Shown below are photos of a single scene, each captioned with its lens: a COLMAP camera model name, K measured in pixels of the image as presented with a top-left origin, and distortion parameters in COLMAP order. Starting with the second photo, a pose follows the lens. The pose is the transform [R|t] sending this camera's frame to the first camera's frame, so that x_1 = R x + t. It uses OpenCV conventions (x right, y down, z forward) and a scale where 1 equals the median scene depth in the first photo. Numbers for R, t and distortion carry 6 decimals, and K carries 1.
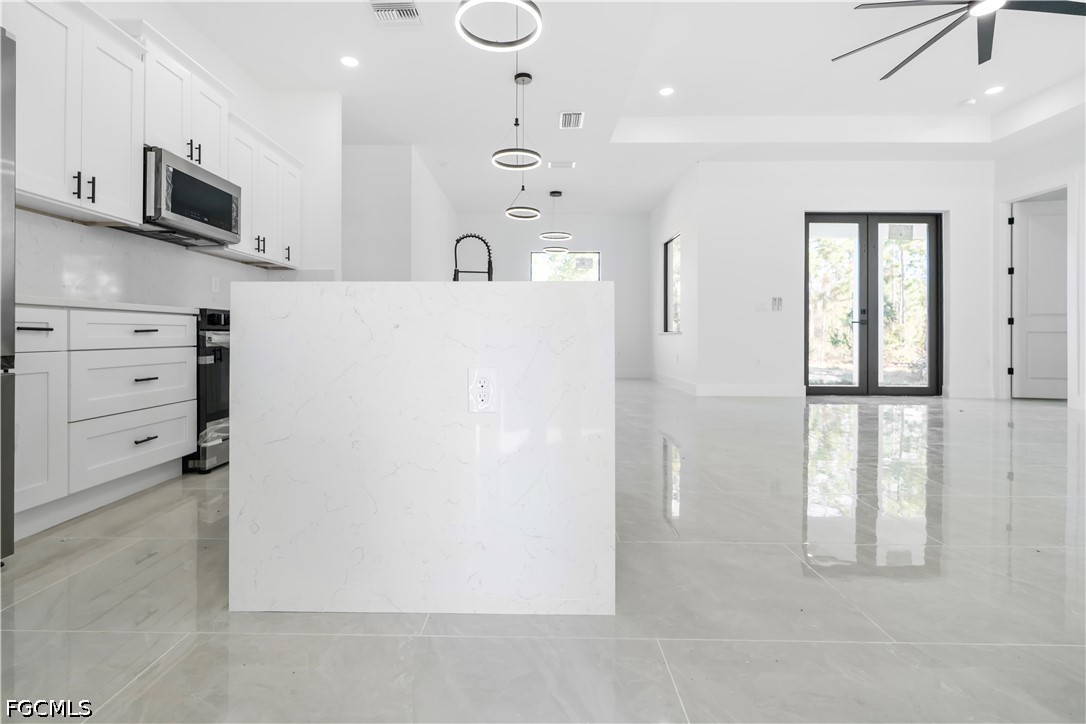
lens RADIAL K [[501.1, 0, 534.8], [0, 501.1, 334.6], [0, 0, 1]] dist [-0.003104, -0.000219]
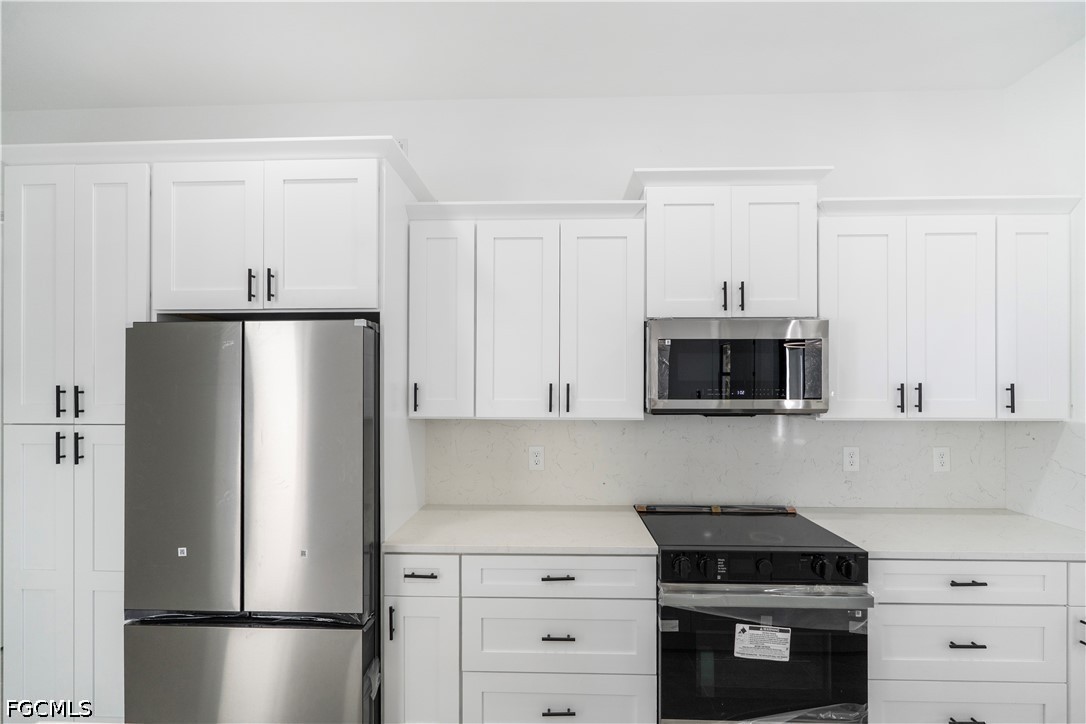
lens RADIAL K [[479.5, 0, 541.3], [0, 479.5, 380.3], [0, 0, 1]] dist [-0.001202, -0.000150]
pose [[-0.029264, 0.001115, -0.999571, -0.001828], [0.001009, 0.999999, 0.001086, -0.249114], [0.999571, -0.000977, -0.029265, 0.752469]]
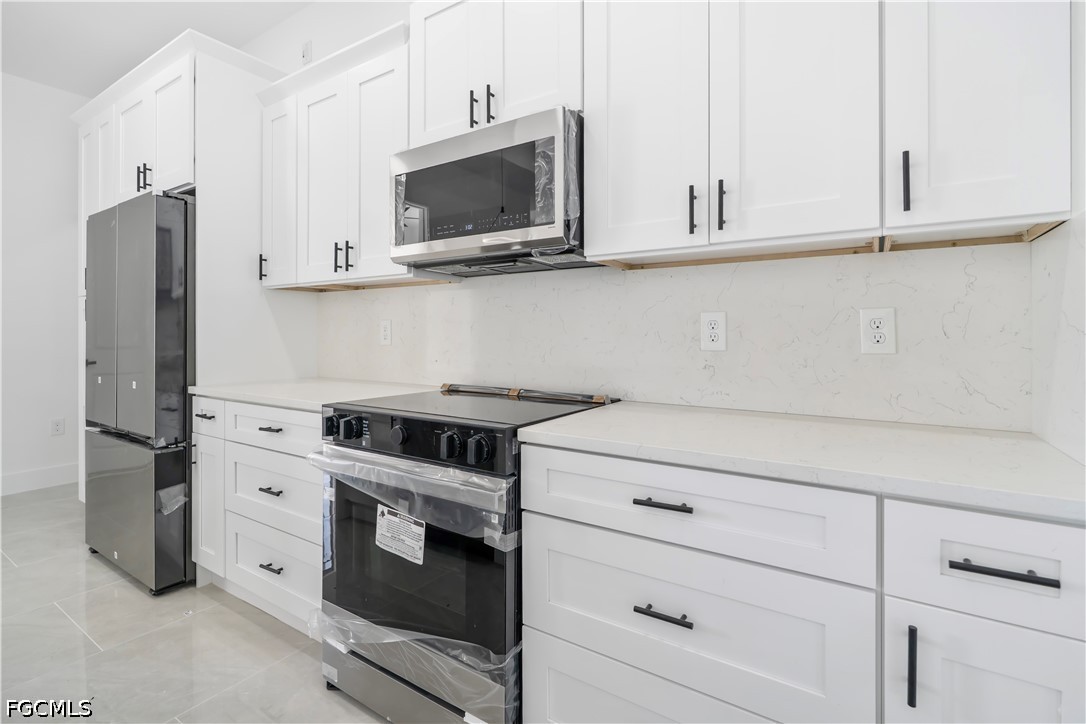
lens RADIAL K [[498.0, 0, 550.0], [0, 498.0, 330.2], [0, 0, 1]] dist [-0.001492, 0.000404]
pose [[-0.529946, -0.001019, -0.848031, -0.263372], [0.001359, 0.999997, -0.002051, -0.122385], [0.848030, -0.002239, -0.529943, 1.353239]]
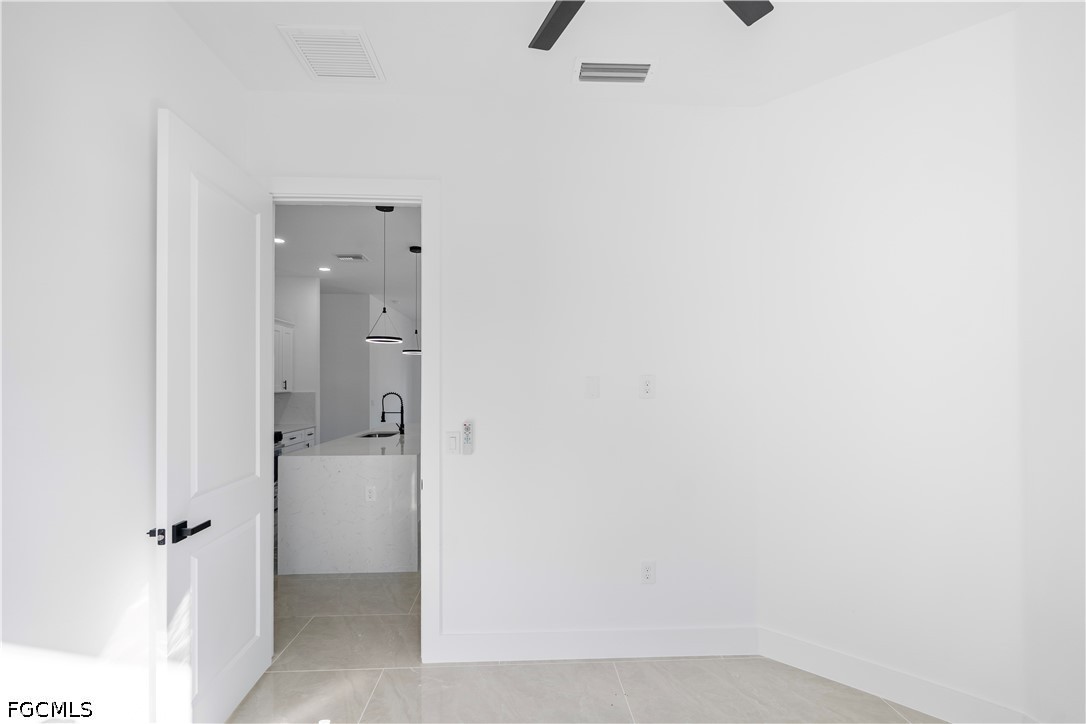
lens RADIAL K [[479.5, 0, 541.3], [0, 479.5, 380.3], [0, 0, 1]] dist [-0.001202, -0.000150]
pose [[0.998039, -0.003091, 0.062519, 0.309756], [0.003483, 0.999975, -0.006163, -0.228039], [-0.062498, 0.006369, 0.998025, -0.790186]]
